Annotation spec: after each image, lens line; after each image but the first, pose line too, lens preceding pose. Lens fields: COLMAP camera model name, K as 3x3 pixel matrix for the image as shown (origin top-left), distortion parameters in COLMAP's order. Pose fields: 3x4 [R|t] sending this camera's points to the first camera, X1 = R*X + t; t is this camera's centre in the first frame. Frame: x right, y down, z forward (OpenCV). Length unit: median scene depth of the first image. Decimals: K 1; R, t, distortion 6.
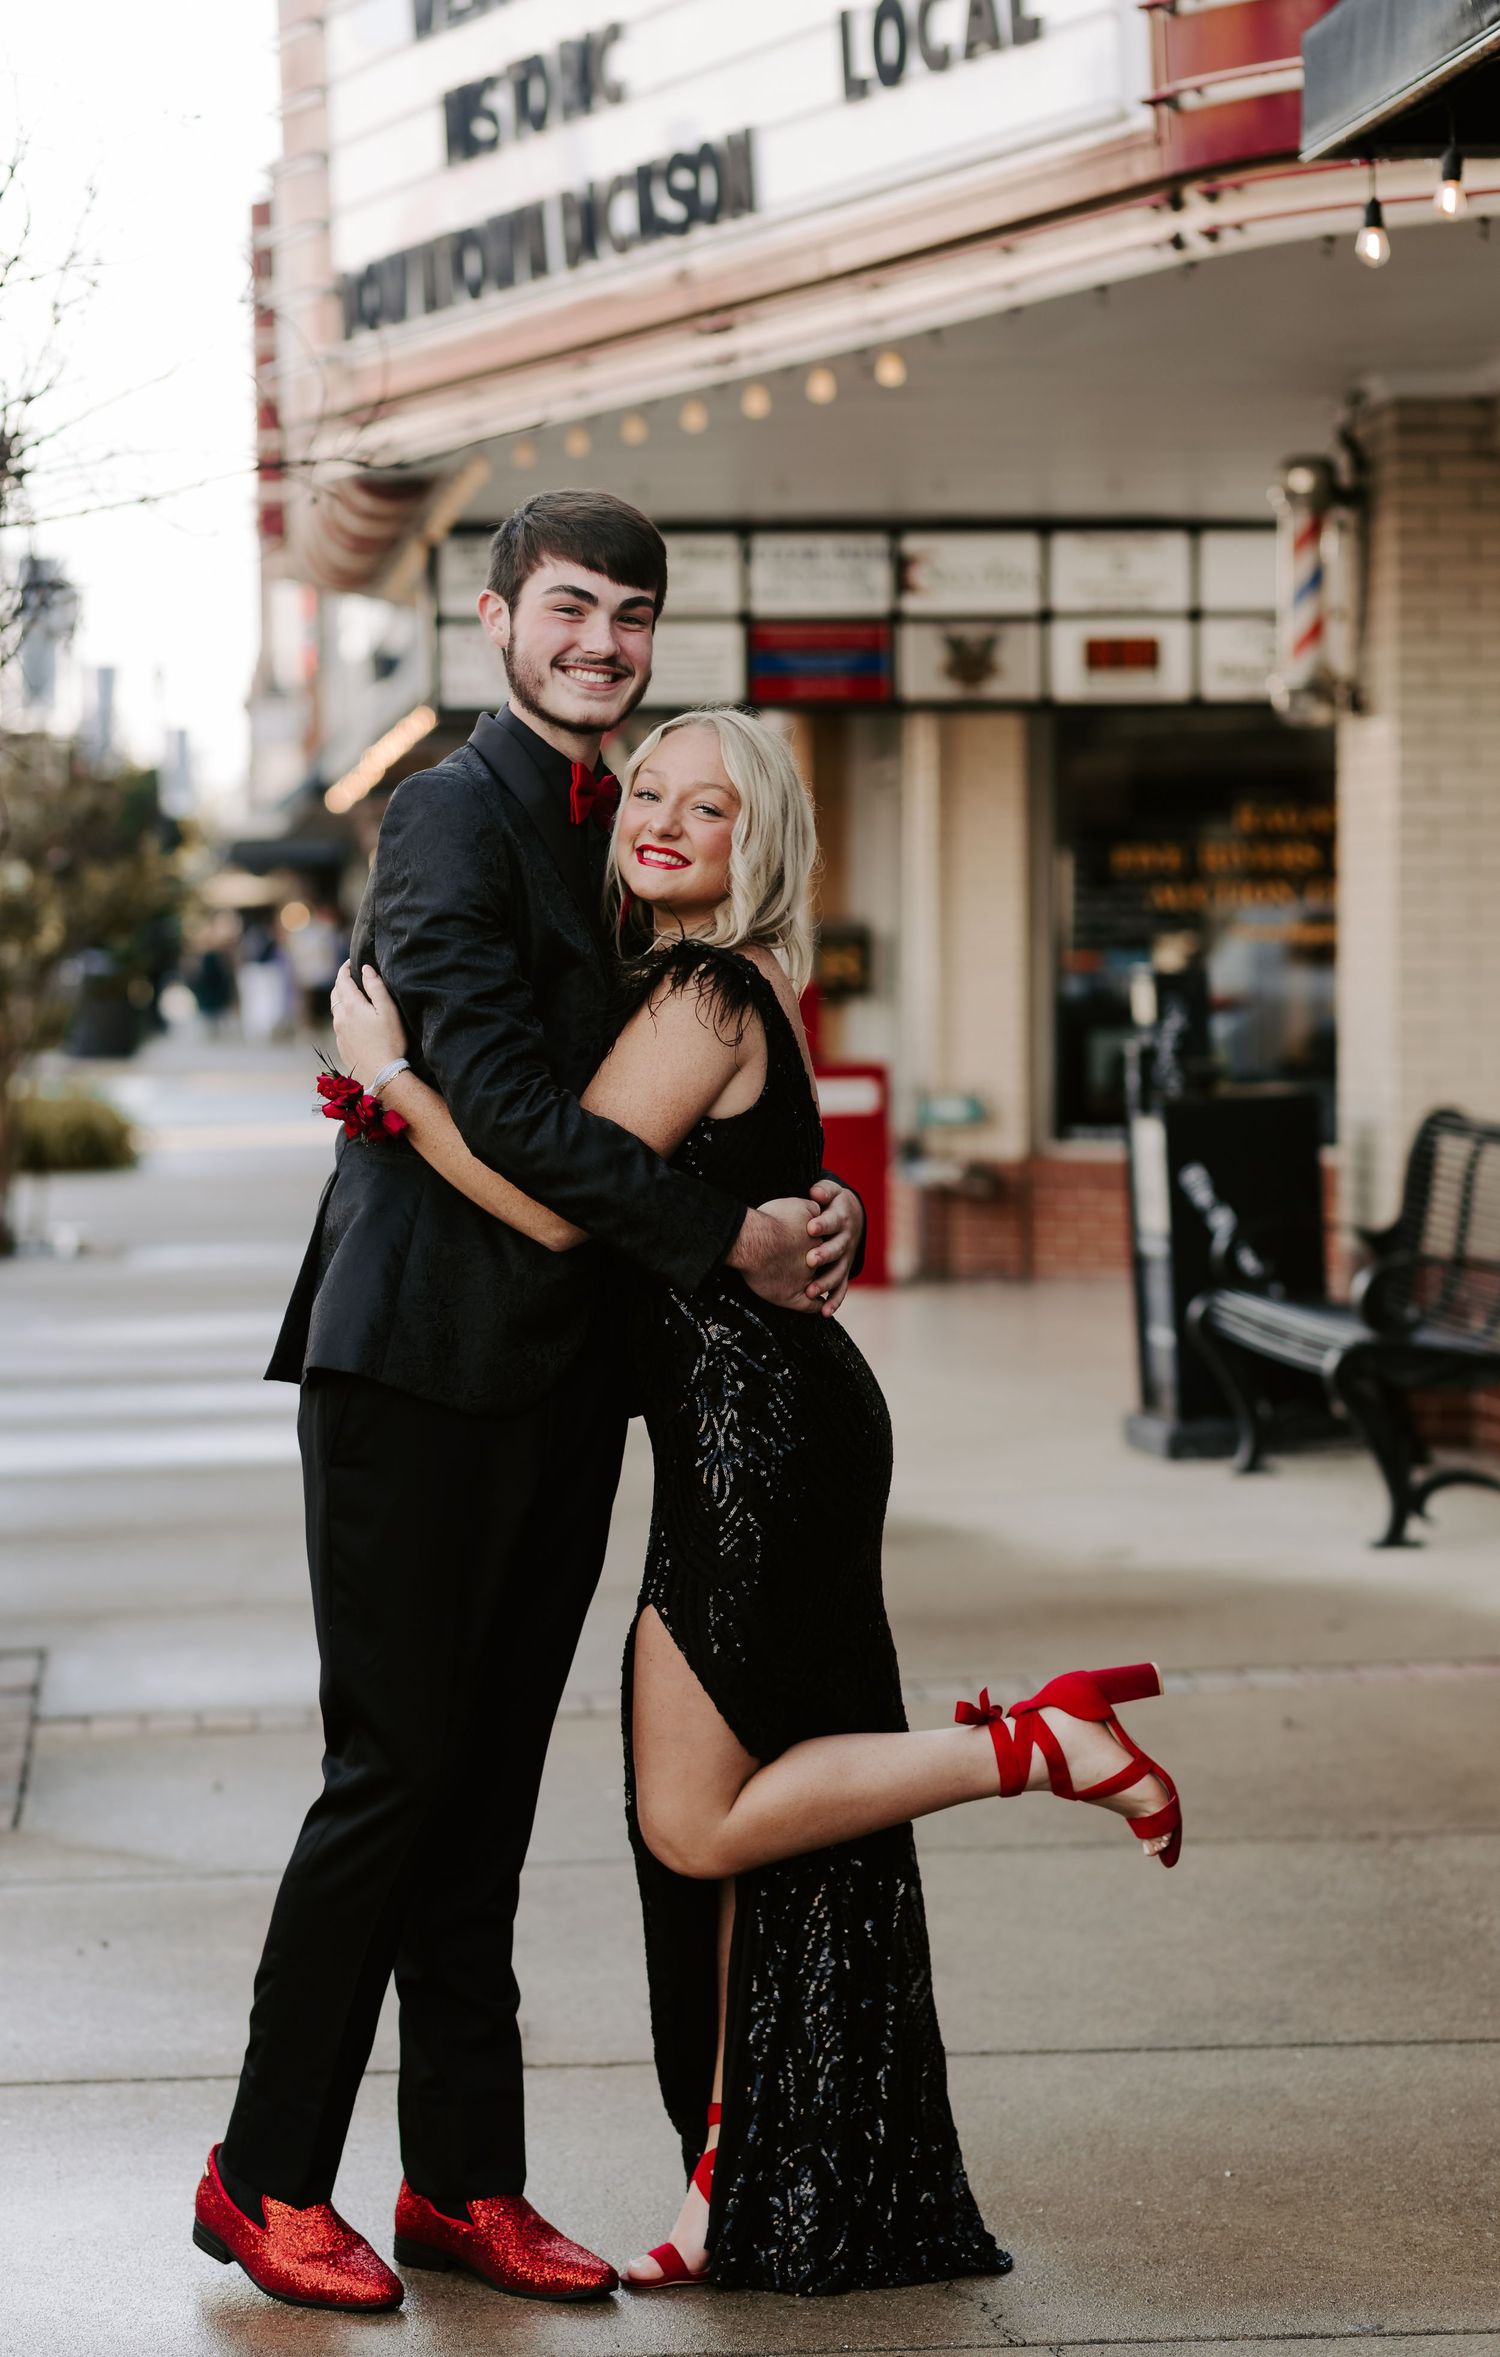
lens RADIAL K [[5729.0, 0, 719.0], [0, 5729.0, 1235.0], [0, 0, 1]] dist [0.030083, -0.416319]
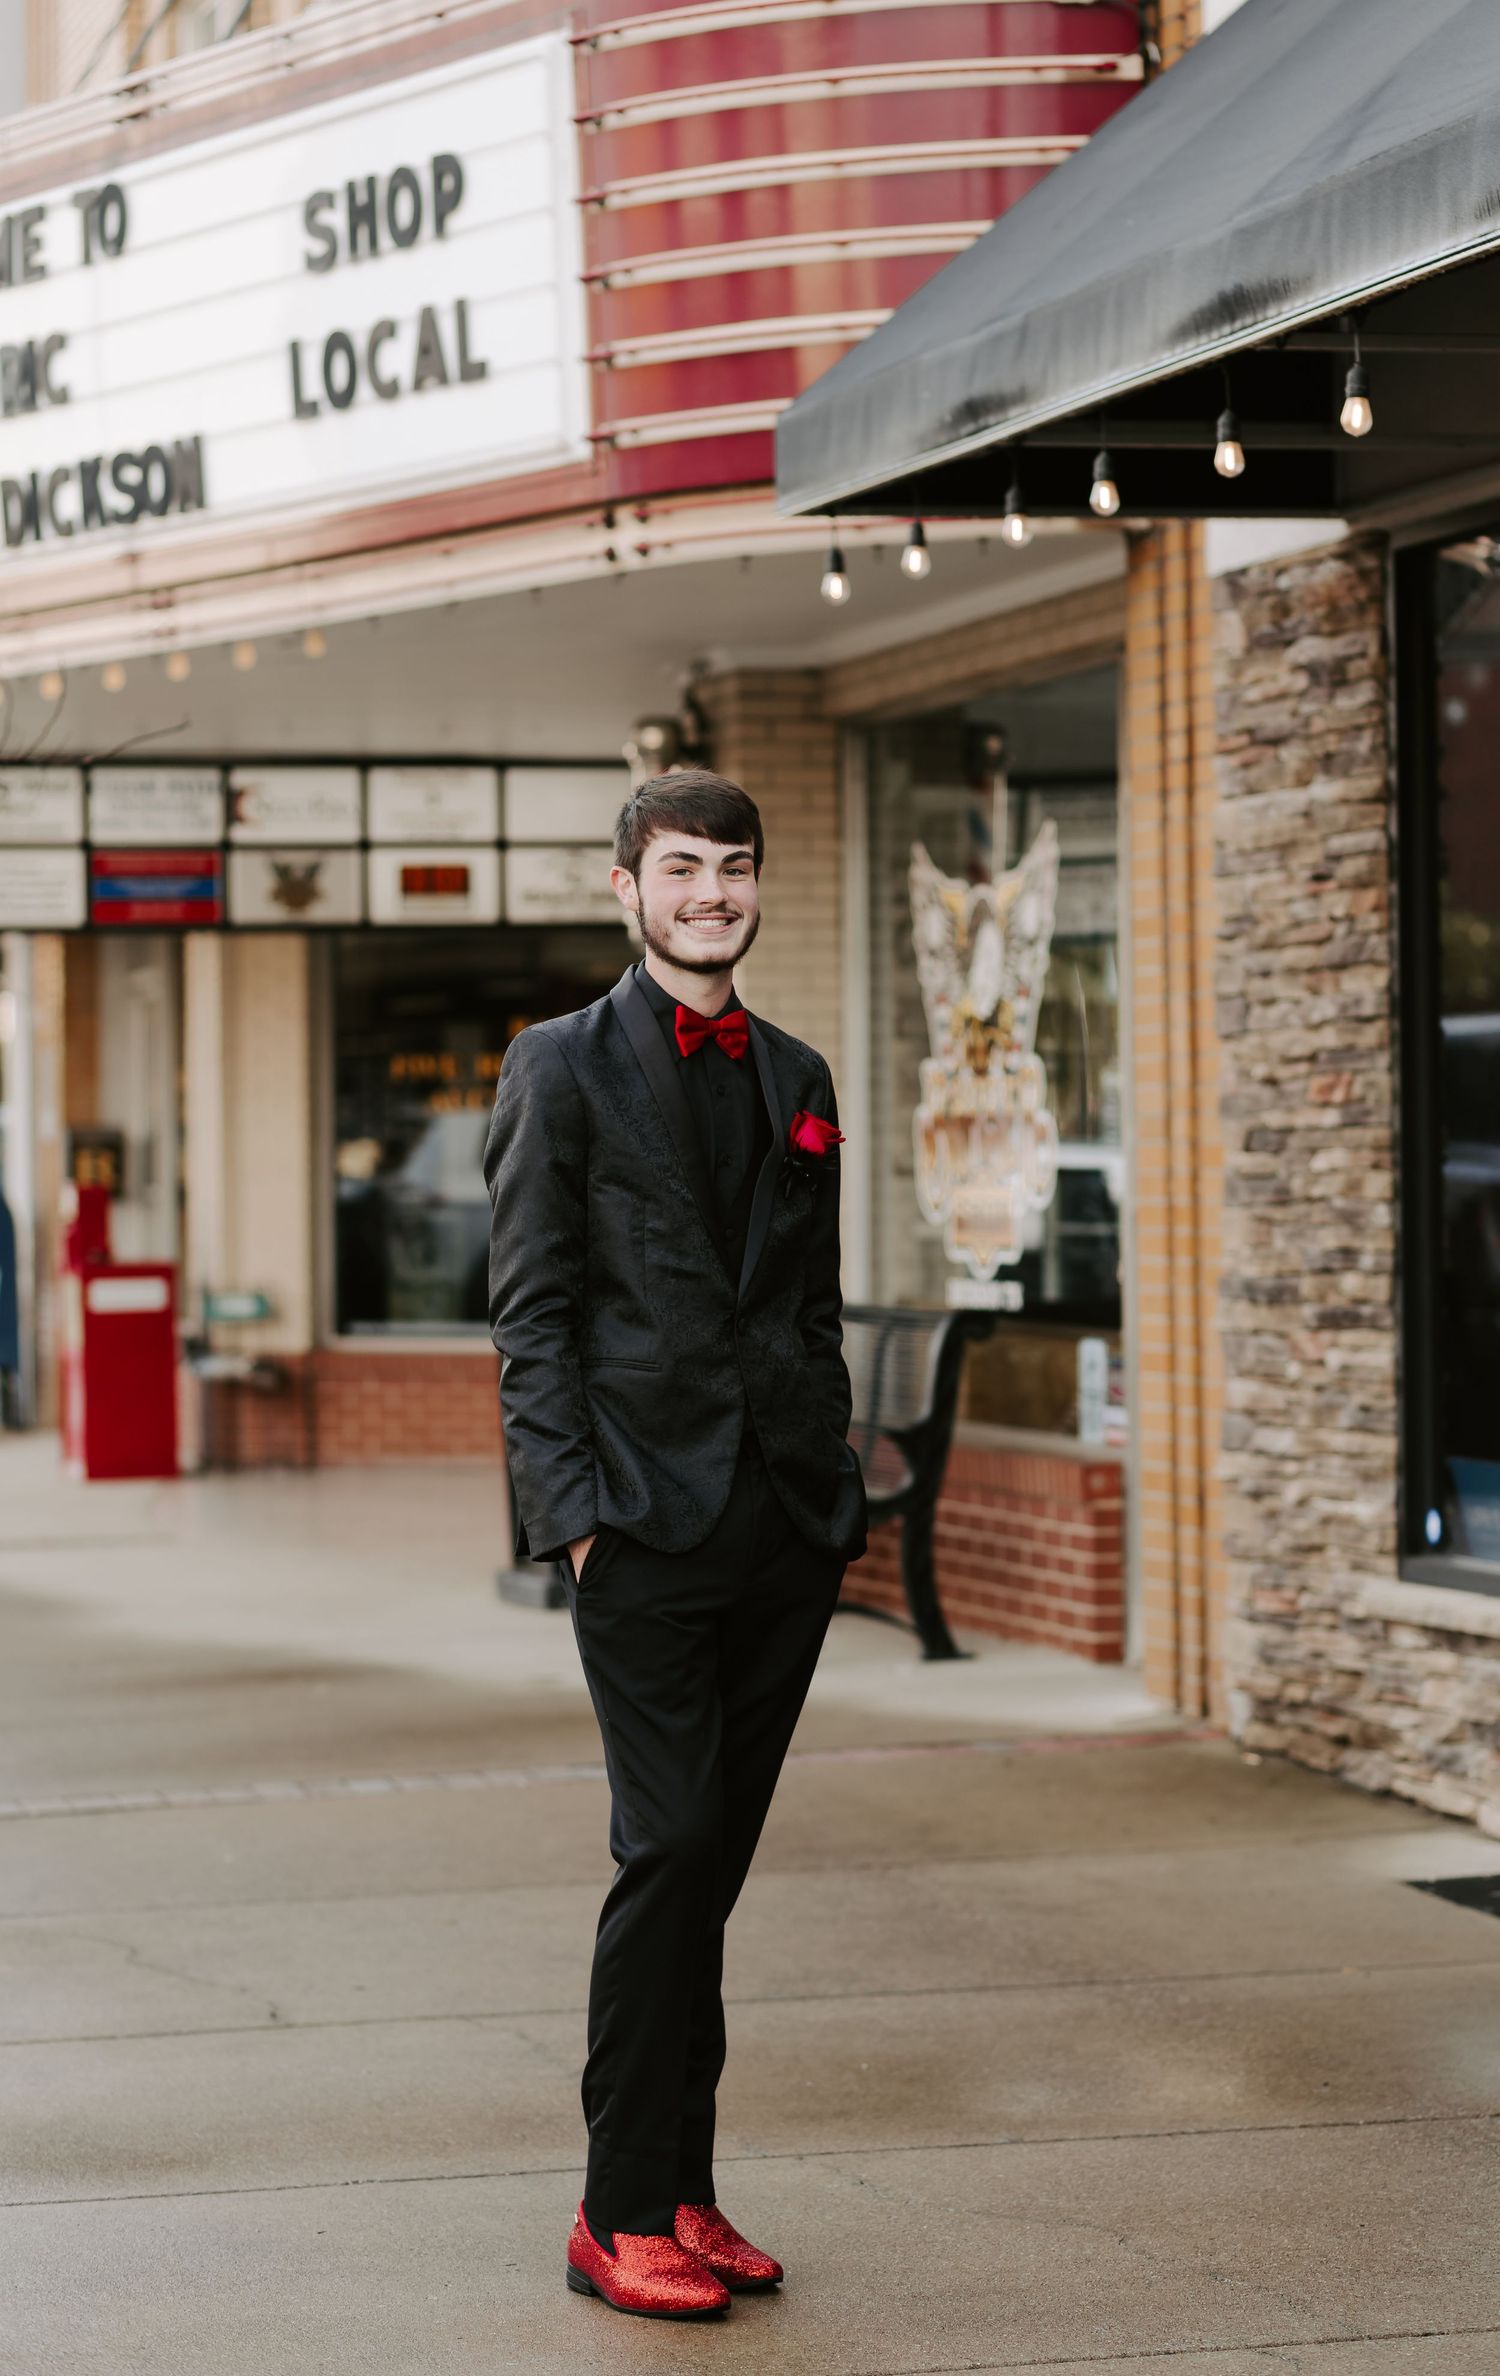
lens RADIAL K [[6160.9, 0, 850.1], [0, 6160.9, 1183.1], [0, 0, 1]] dist [-0.022142, 0.411444]
pose [[0.983562, -0.005807, 0.180476, -0.082659], [0.013801, 0.998977, -0.043066, 0.009056], [-0.180041, 0.044849, 0.982636, -0.203052]]
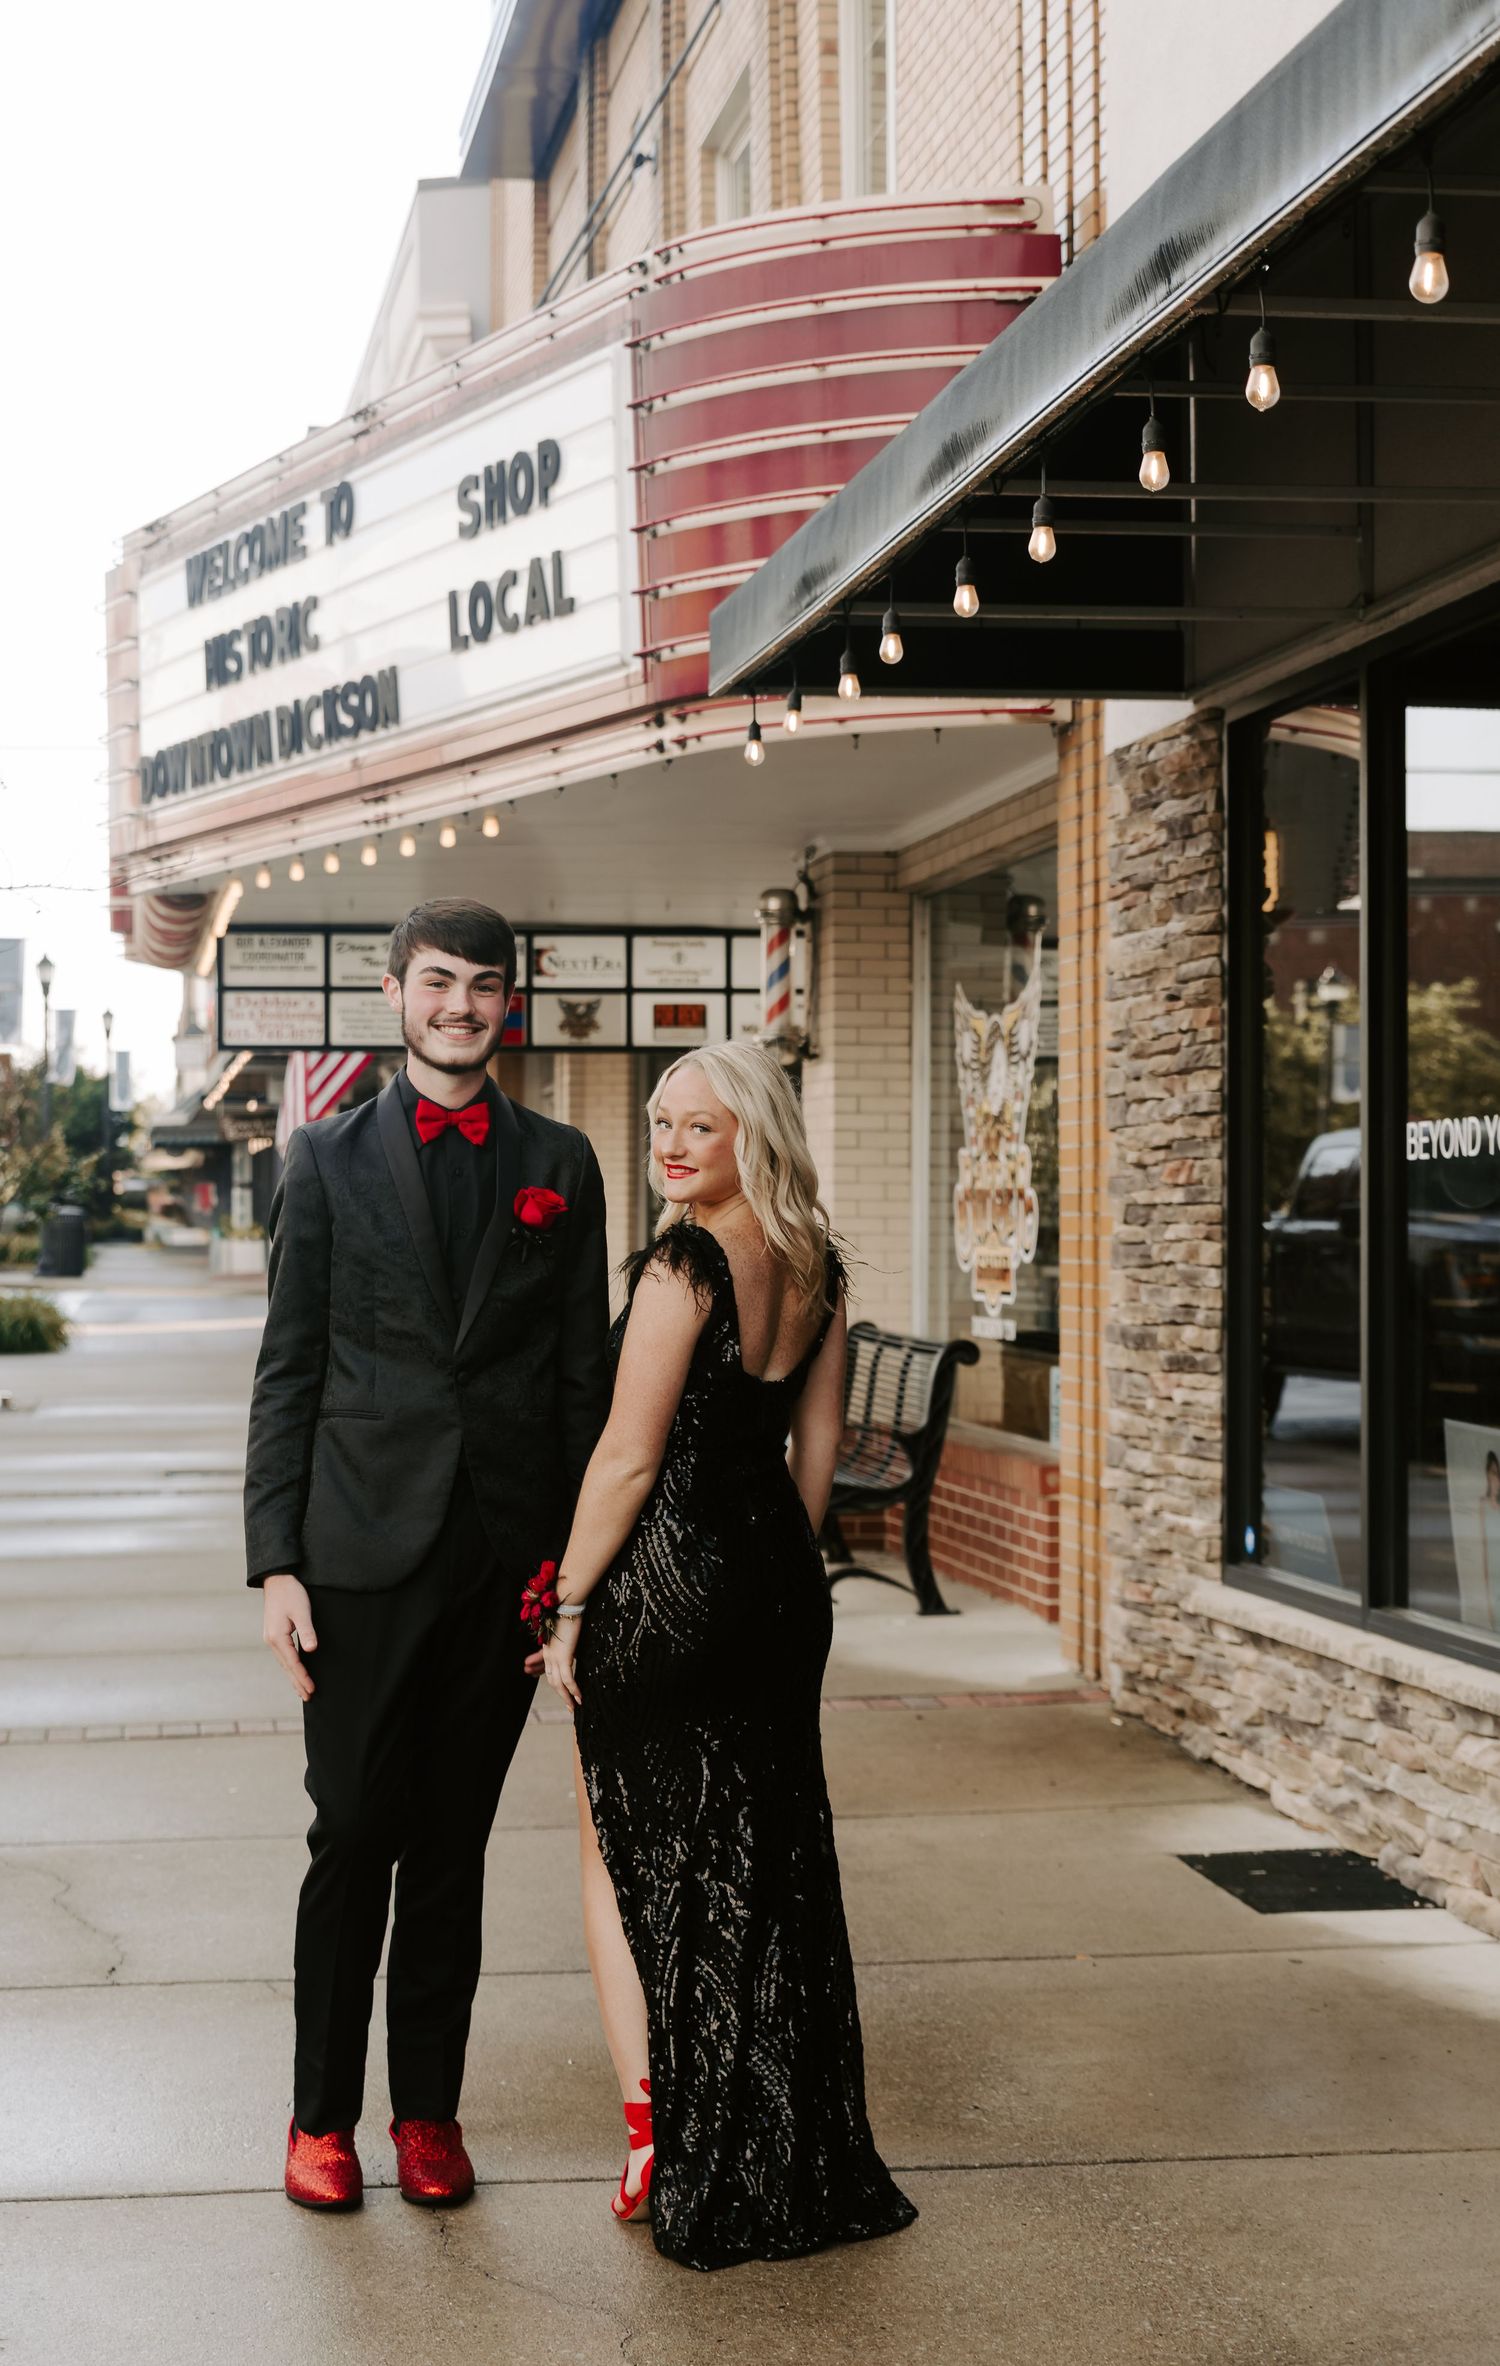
lens RADIAL K [[3800.6, 0, 692.2], [0, 3800.6, 1182.0], [0, 0, 1]] dist [-0.052133, -0.009625]
pose [[0.998776, 0.009285, 0.048585, 0.033582], [-0.006580, 0.998435, -0.055543, -0.003331], [-0.049024, 0.055156, 0.997274, 0.009909]]
